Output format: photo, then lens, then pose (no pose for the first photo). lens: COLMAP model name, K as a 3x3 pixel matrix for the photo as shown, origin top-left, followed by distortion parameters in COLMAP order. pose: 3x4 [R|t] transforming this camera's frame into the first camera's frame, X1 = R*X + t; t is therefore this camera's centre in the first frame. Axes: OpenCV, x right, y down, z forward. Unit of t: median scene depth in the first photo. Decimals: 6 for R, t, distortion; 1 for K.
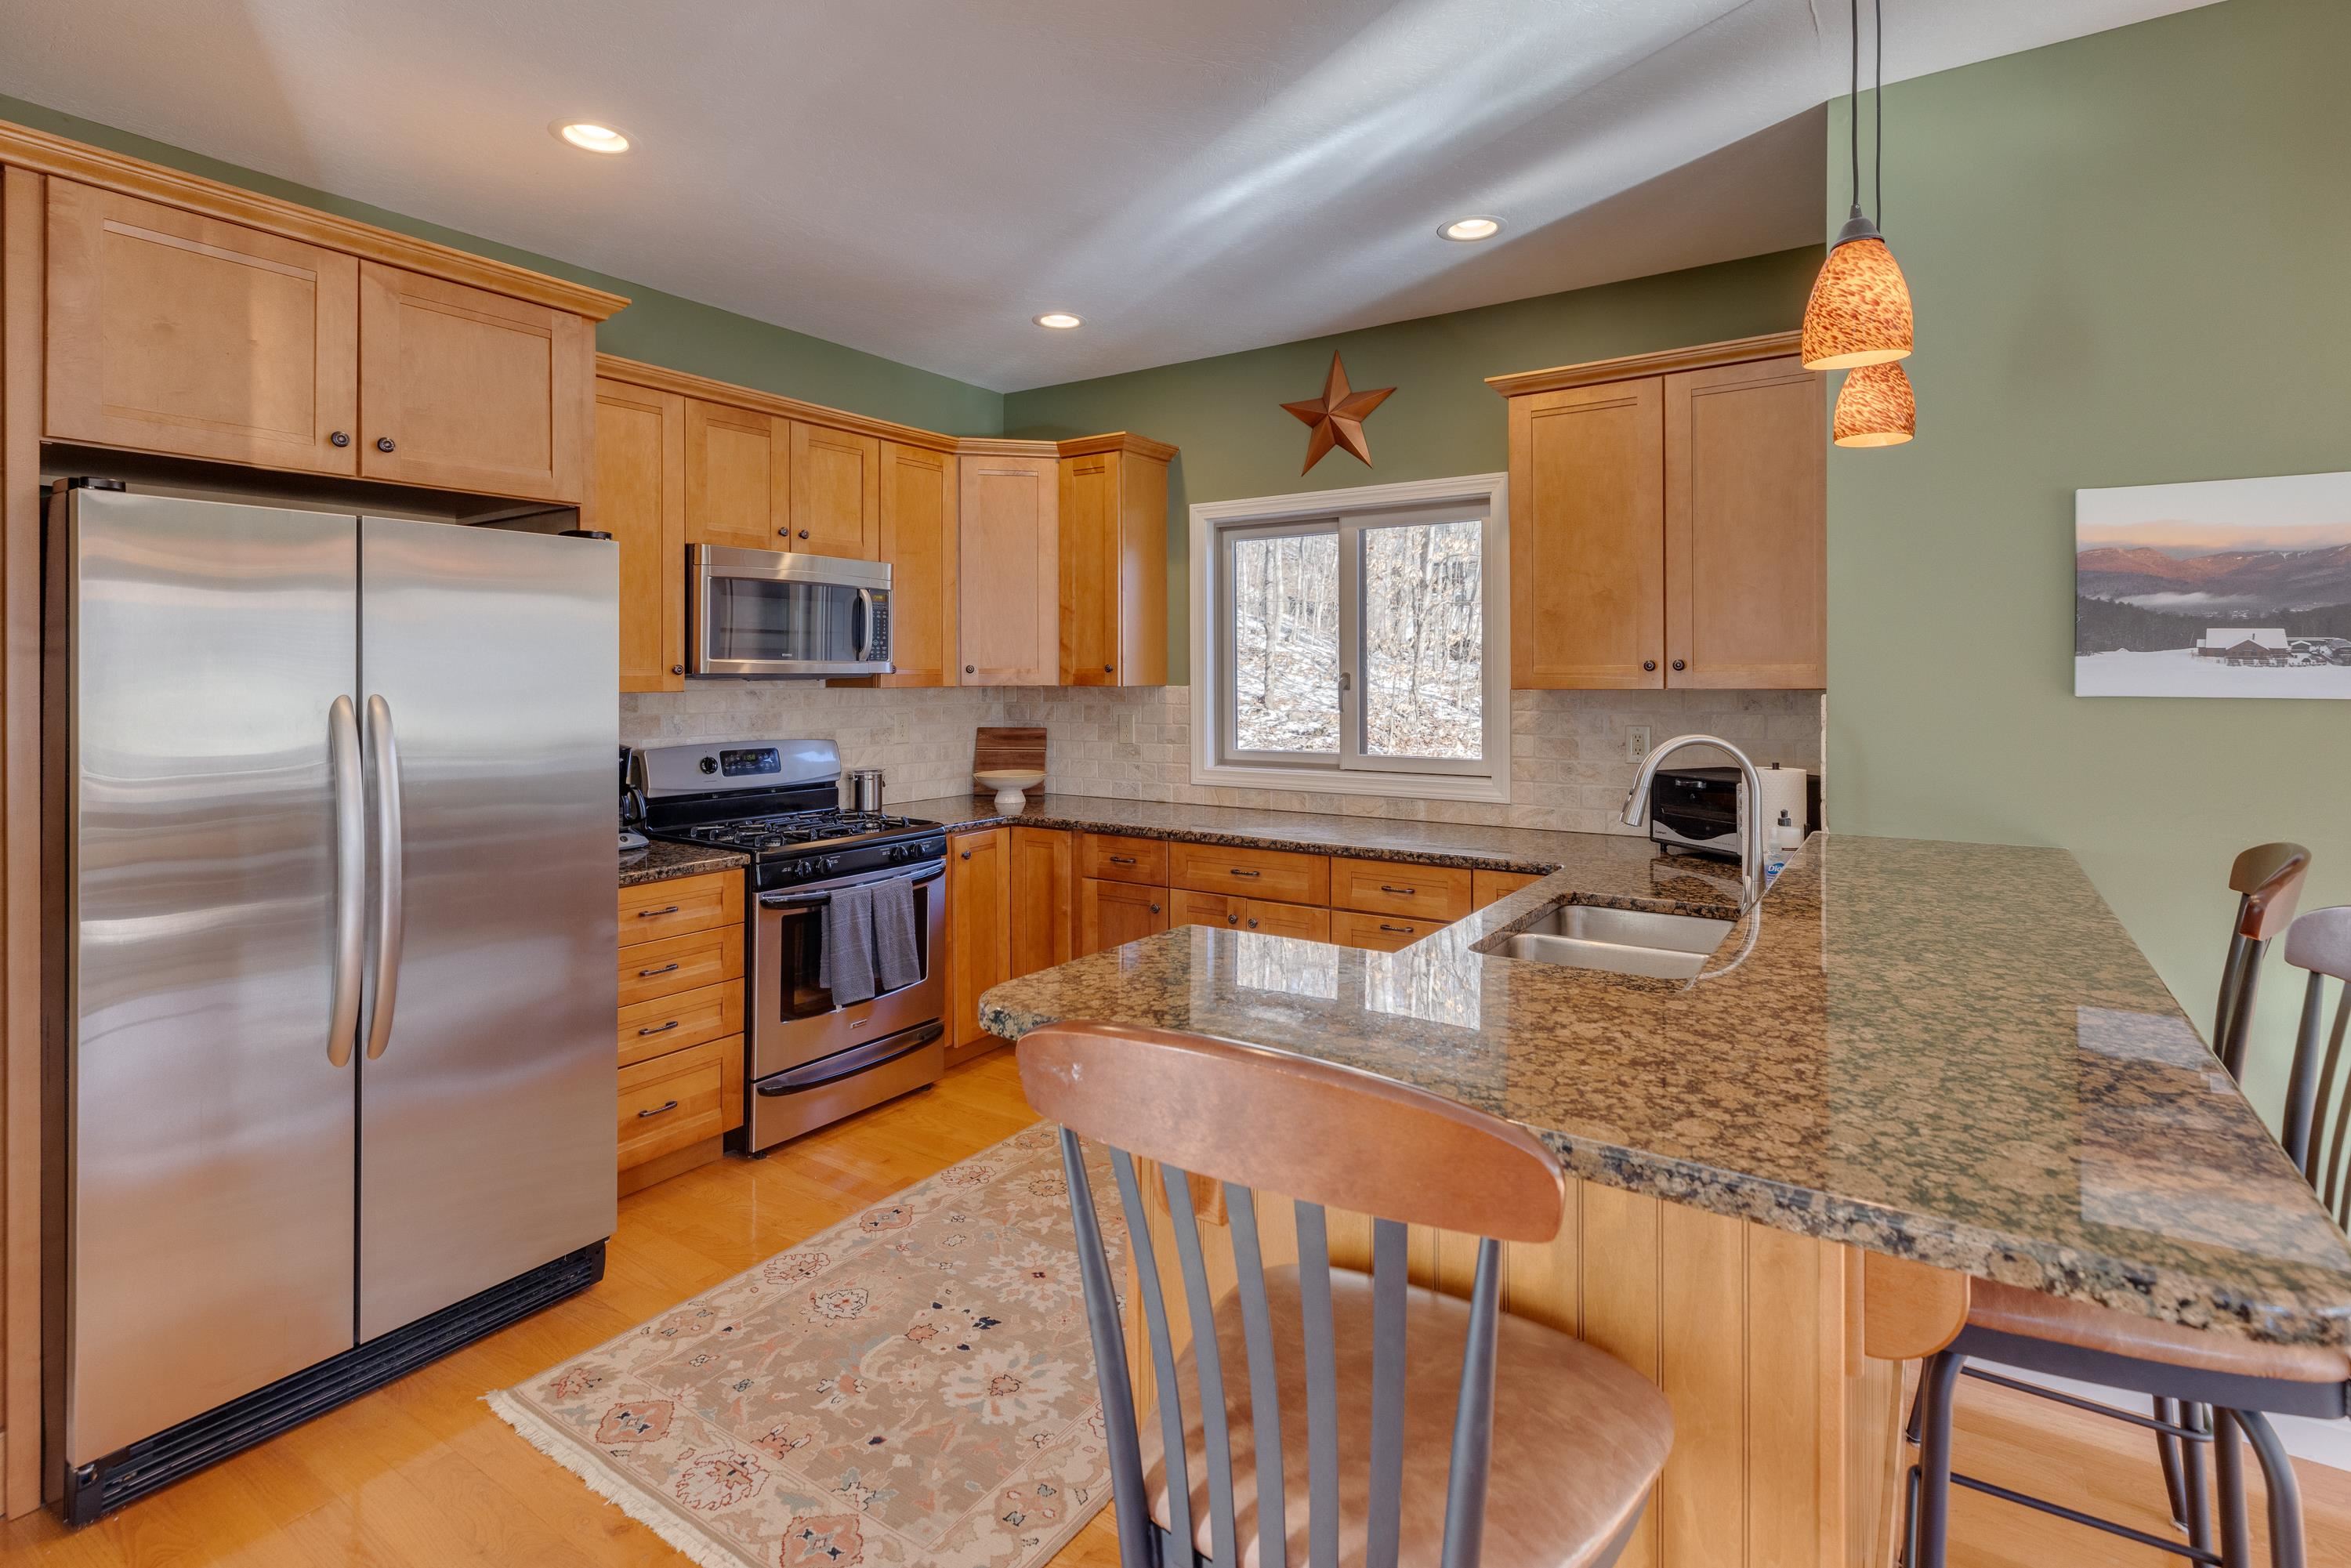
lens RADIAL K [[1104.8, 0, 1197.8], [0, 1104.8, 671.9], [0, 0, 1]] dist [0.003339, 0.000695]
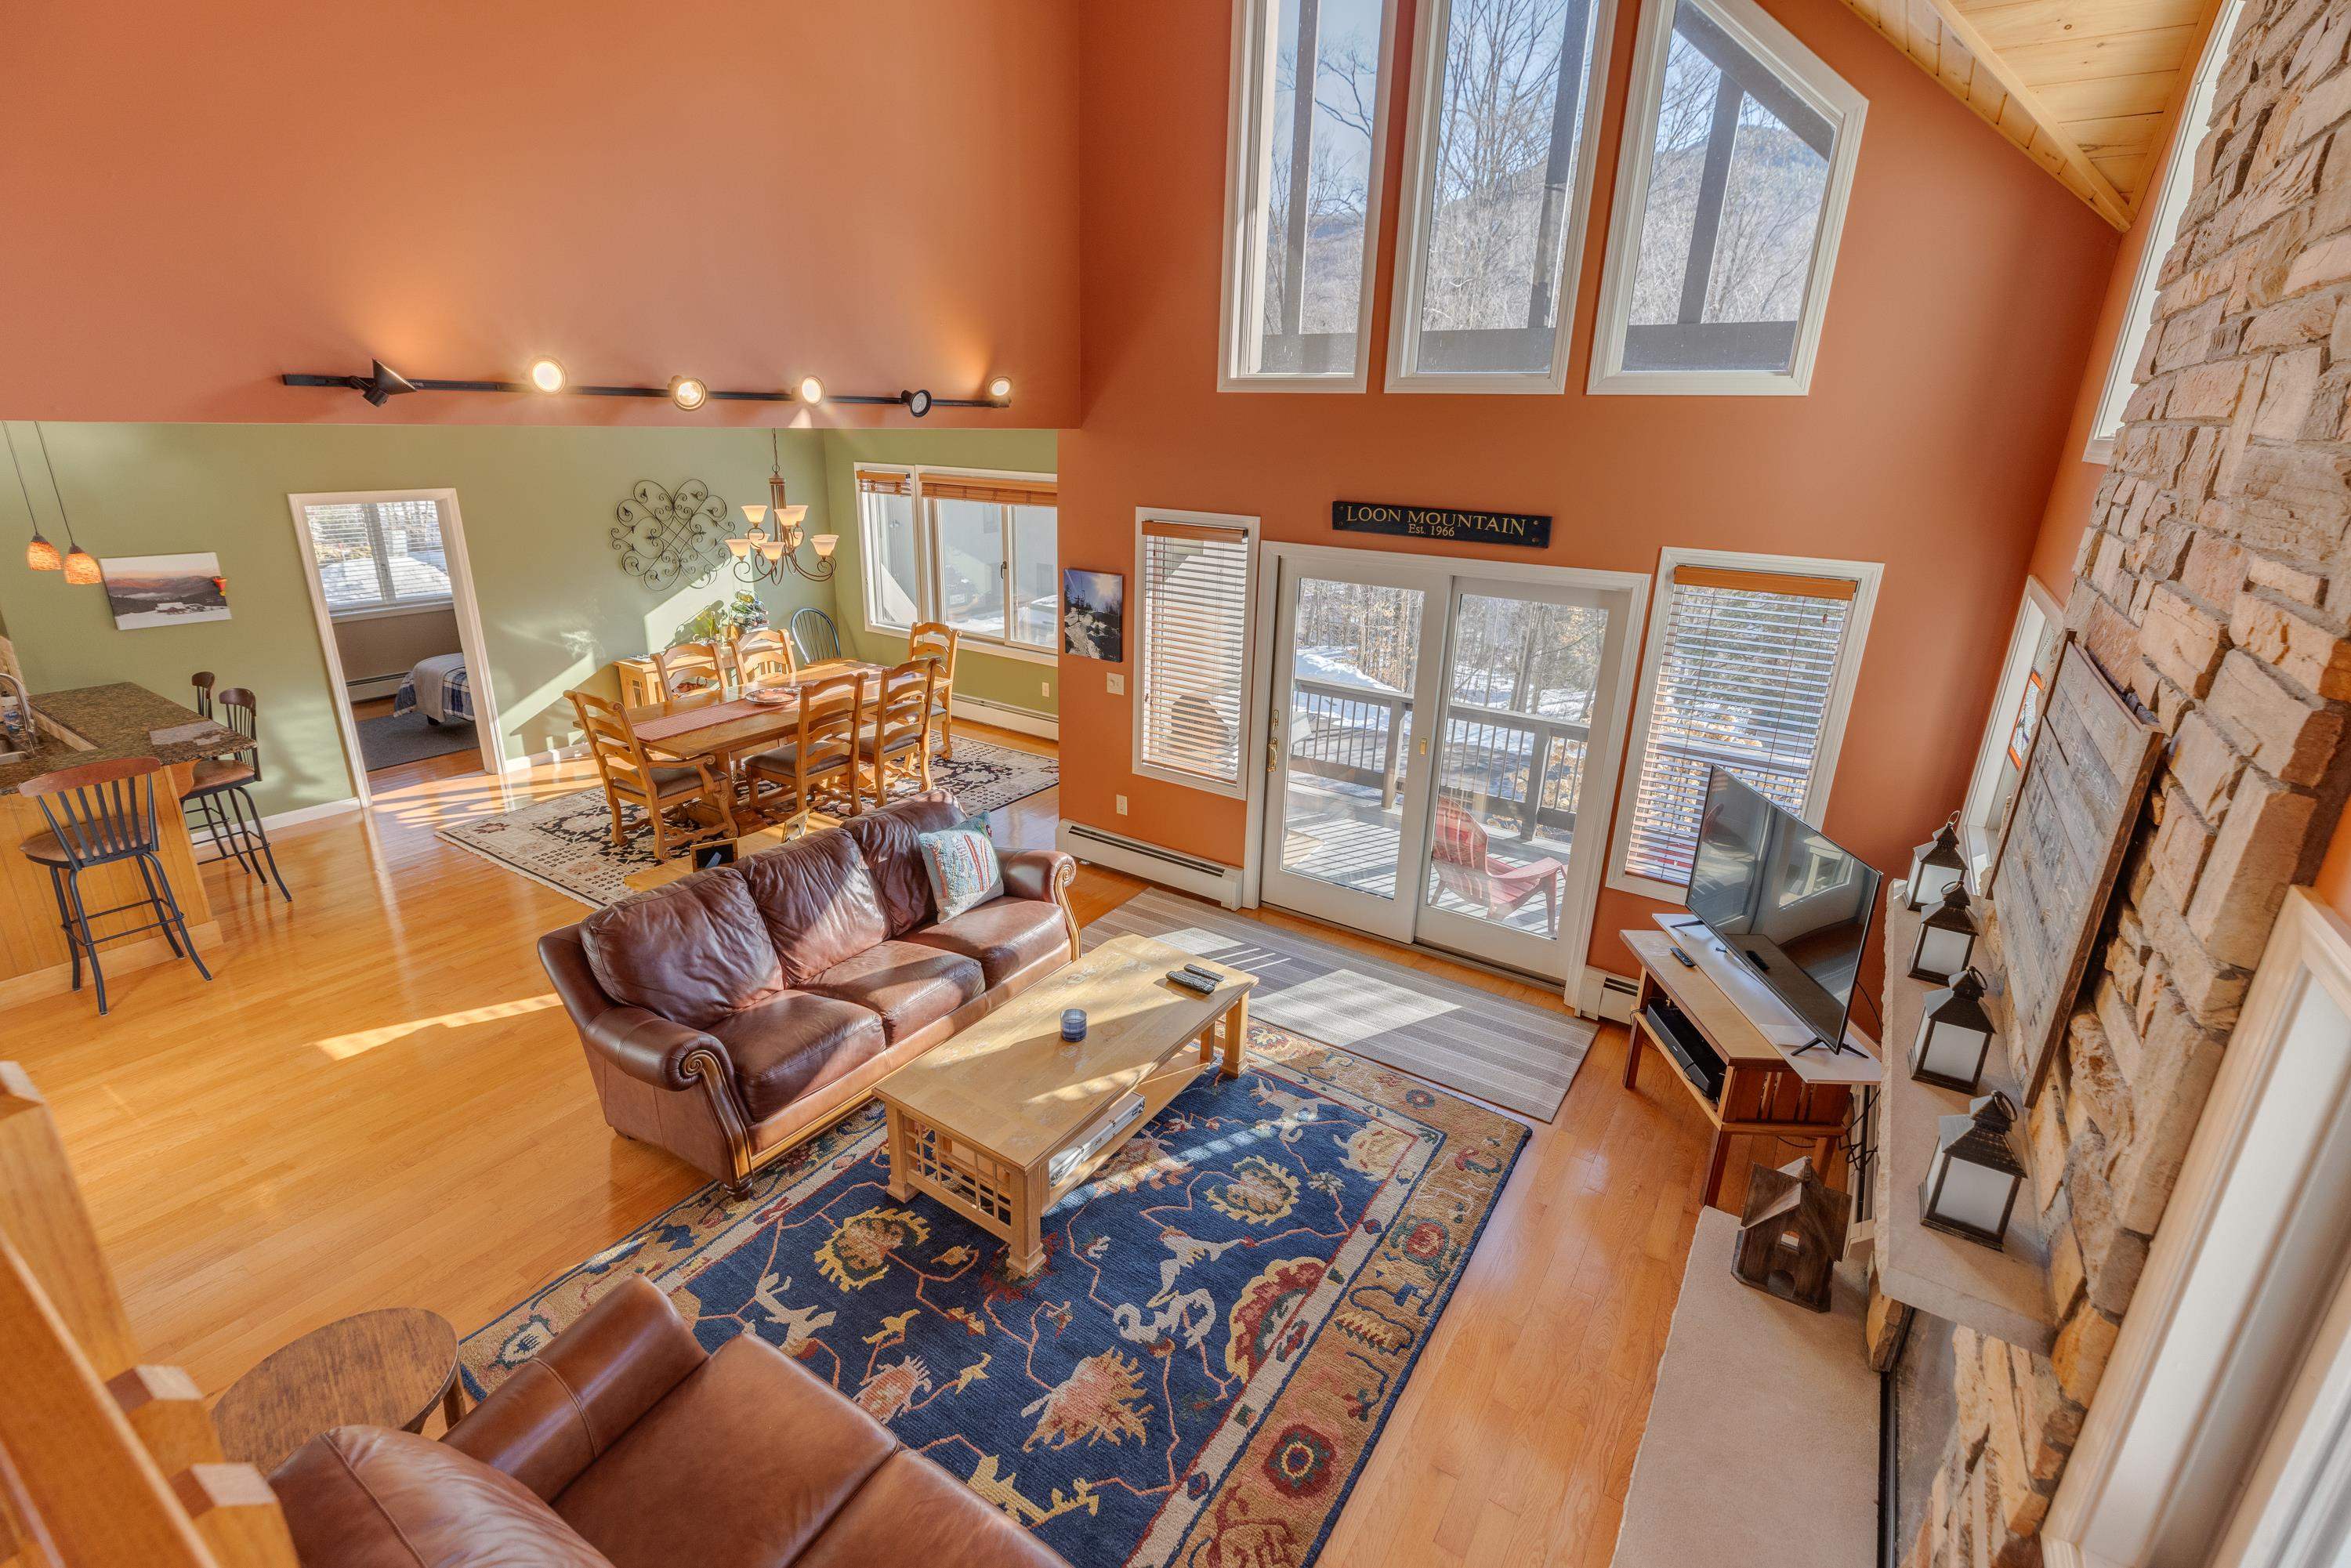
lens RADIAL K [[1056.7, 0, 1175.4], [0, 1056.7, 766.4], [0, 0, 1]] dist [0.007437, 0.002970]
pose [[0.004732, -0.310515, 0.950557, -1.304945], [-0.027469, 0.950168, 0.310525, -0.386035], [-0.999611, -0.027580, -0.004033, -1.174692]]
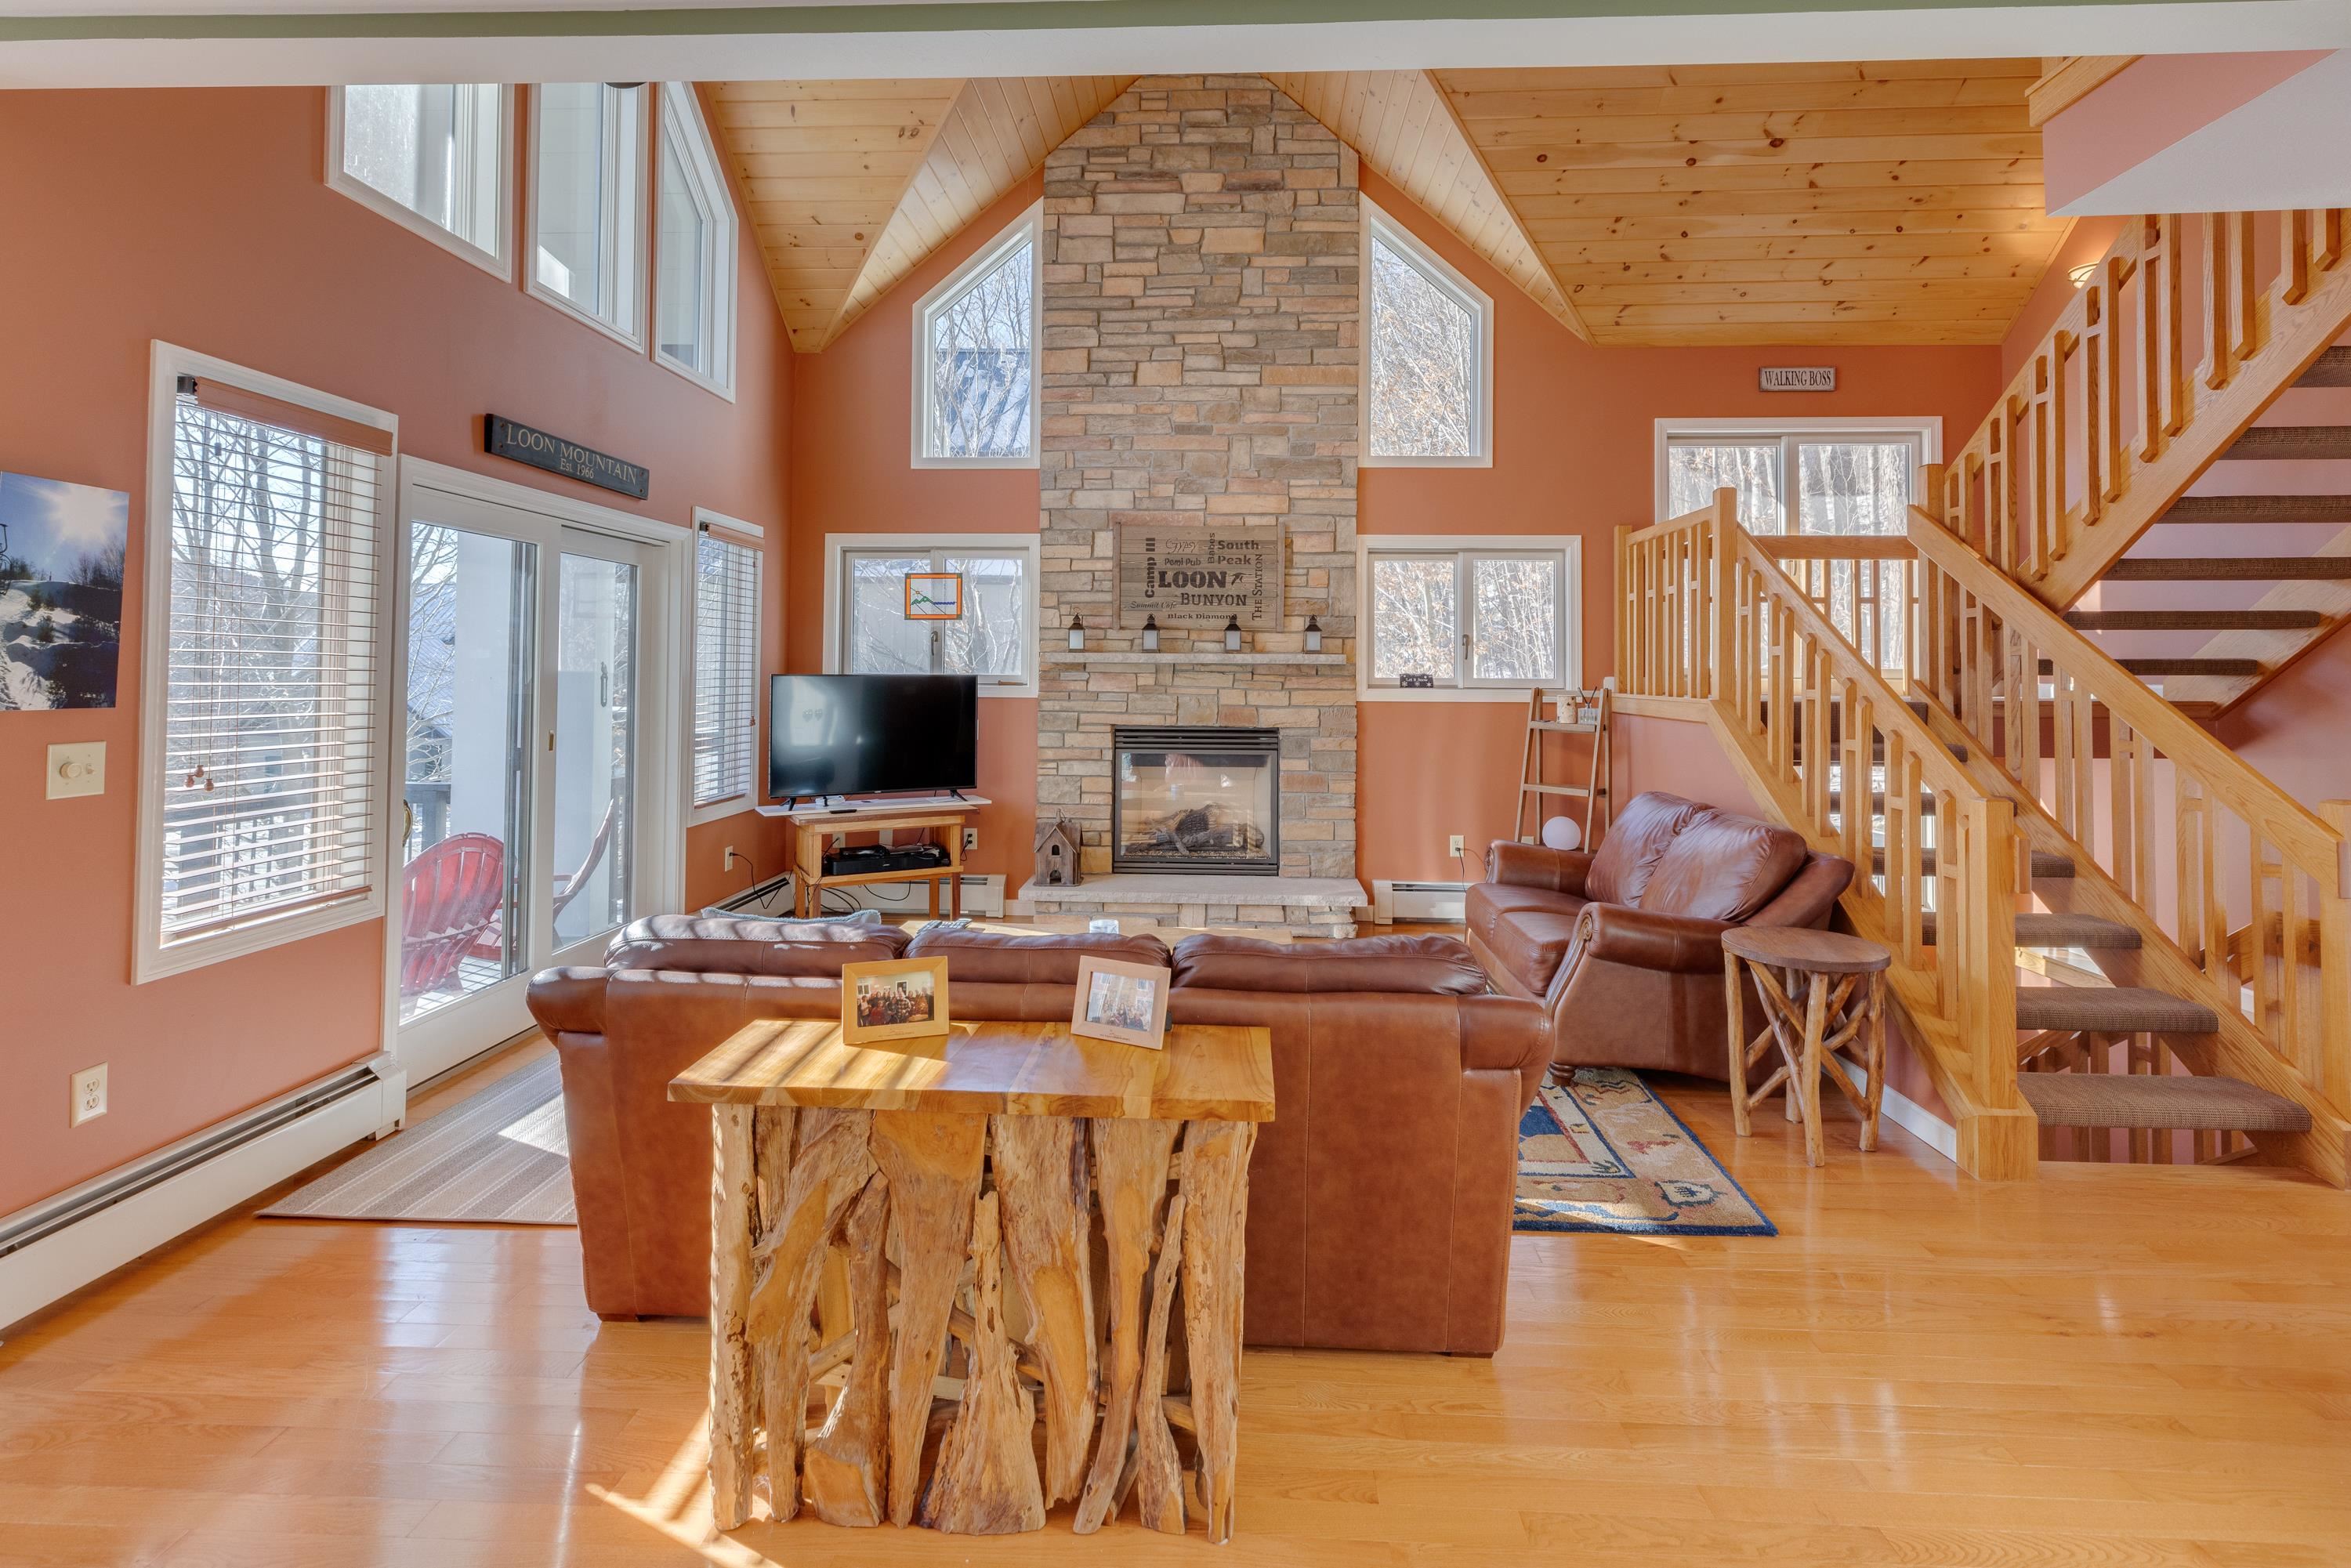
lens RADIAL K [[1104.8, 0, 1178.2], [0, 1104.8, 658.8], [0, 0, 1]] dist [0.003339, 0.000695]
pose [[-0.861350, -0.009031, -0.507931, 0.276843], [-0.001625, 0.999886, -0.015022, -0.001773], [0.508009, -0.012113, -0.861267, -0.024644]]
